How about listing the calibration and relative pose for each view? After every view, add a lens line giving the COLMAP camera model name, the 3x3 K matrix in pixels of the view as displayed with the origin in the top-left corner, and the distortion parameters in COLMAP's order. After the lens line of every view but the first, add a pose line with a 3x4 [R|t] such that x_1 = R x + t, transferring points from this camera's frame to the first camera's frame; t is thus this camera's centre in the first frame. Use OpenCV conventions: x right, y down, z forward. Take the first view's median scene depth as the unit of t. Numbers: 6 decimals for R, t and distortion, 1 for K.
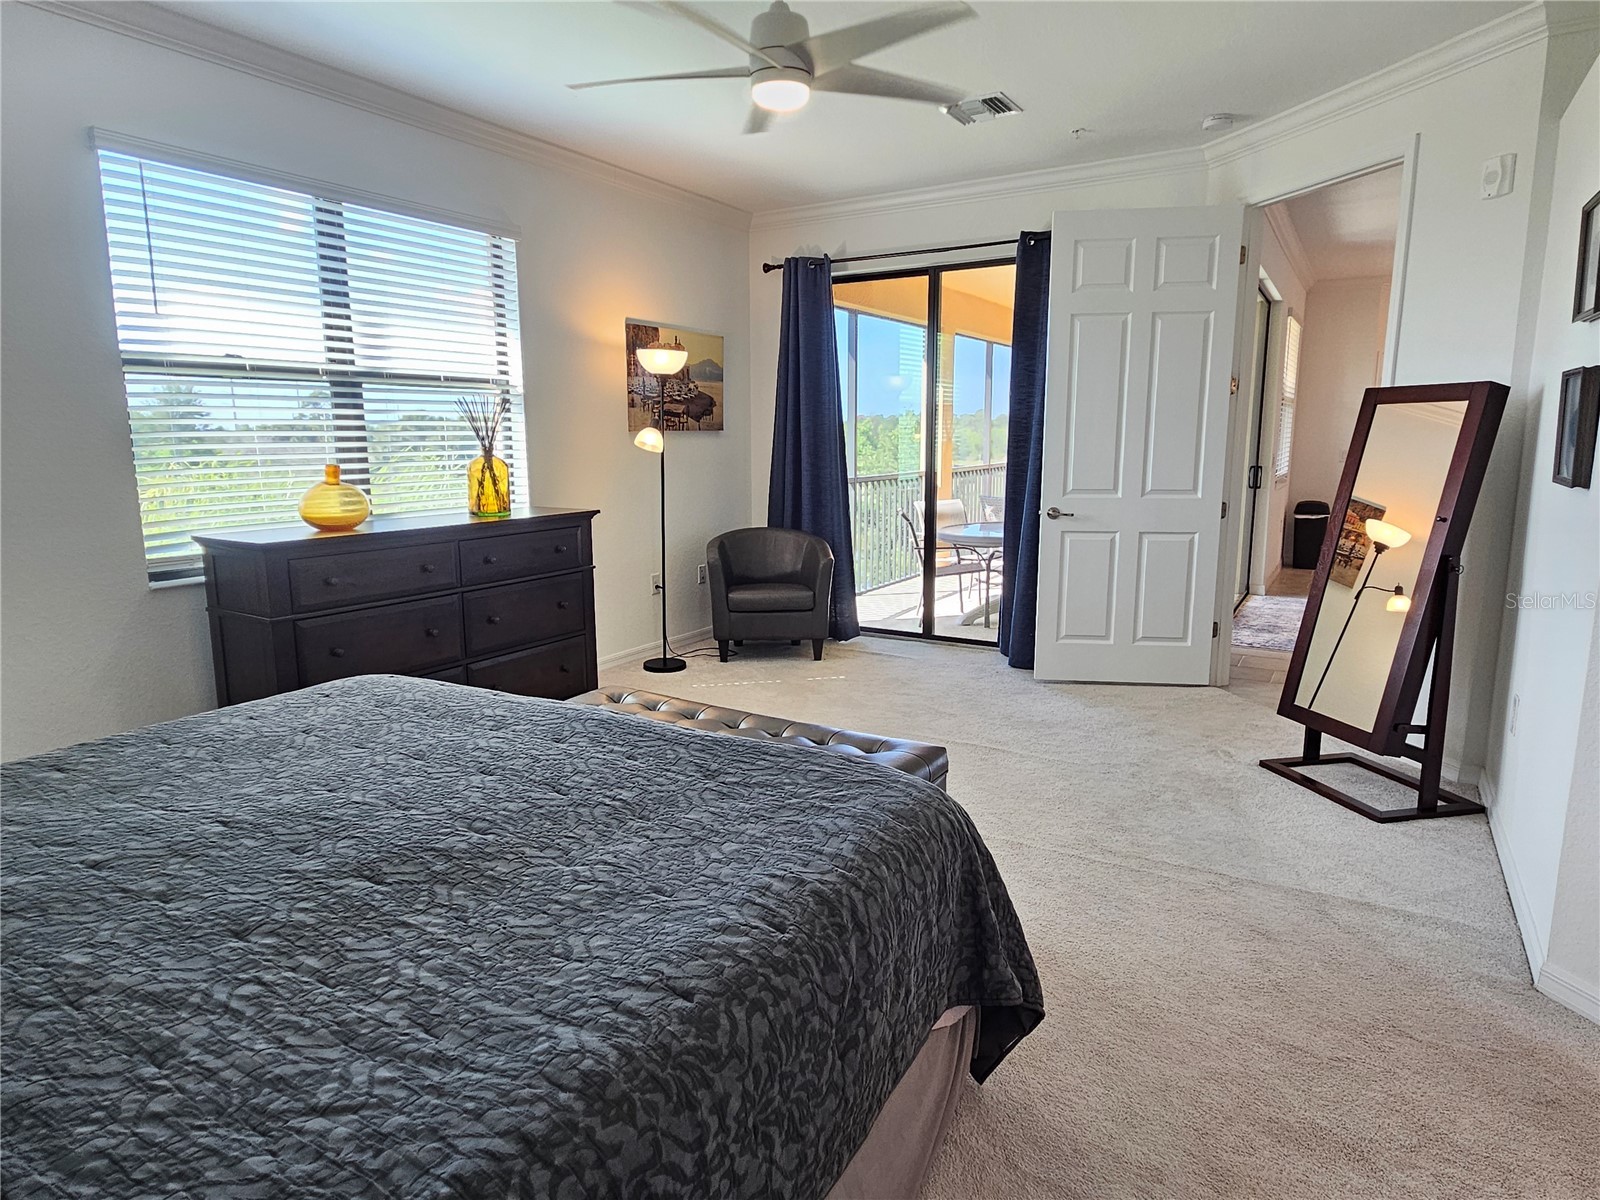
lens RADIAL K [[947.4, 0, 803.9], [0, 947.4, 599.5], [0, 0, 1]] dist [0.001127, -0.000847]
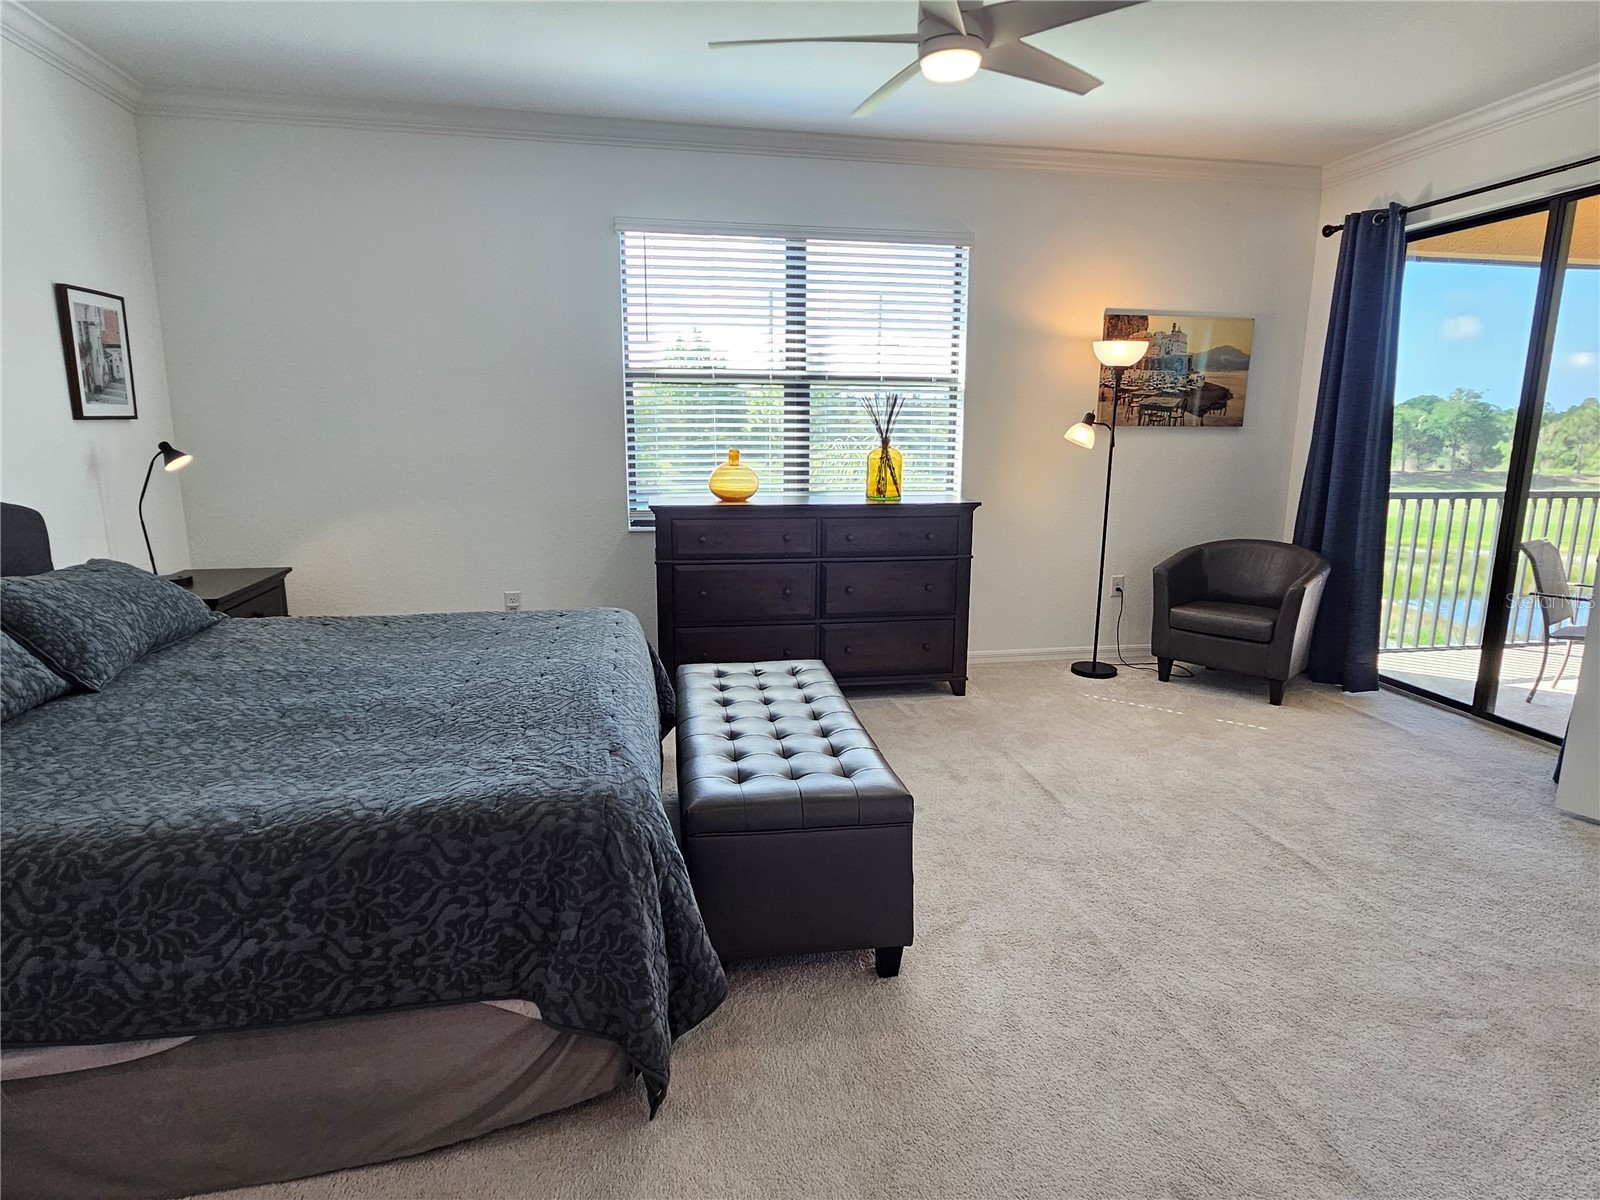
lens RADIAL K [[889.2, 0, 826.2], [0, 889.2, 594.4], [0, 0, 1]] dist [-0.002733, 0.000013]
pose [[0.661458, 0.150688, -0.734688, 0.355696], [-0.139201, 0.987253, 0.077165, -0.041867], [0.736951, 0.051228, 0.674002, 0.203772]]
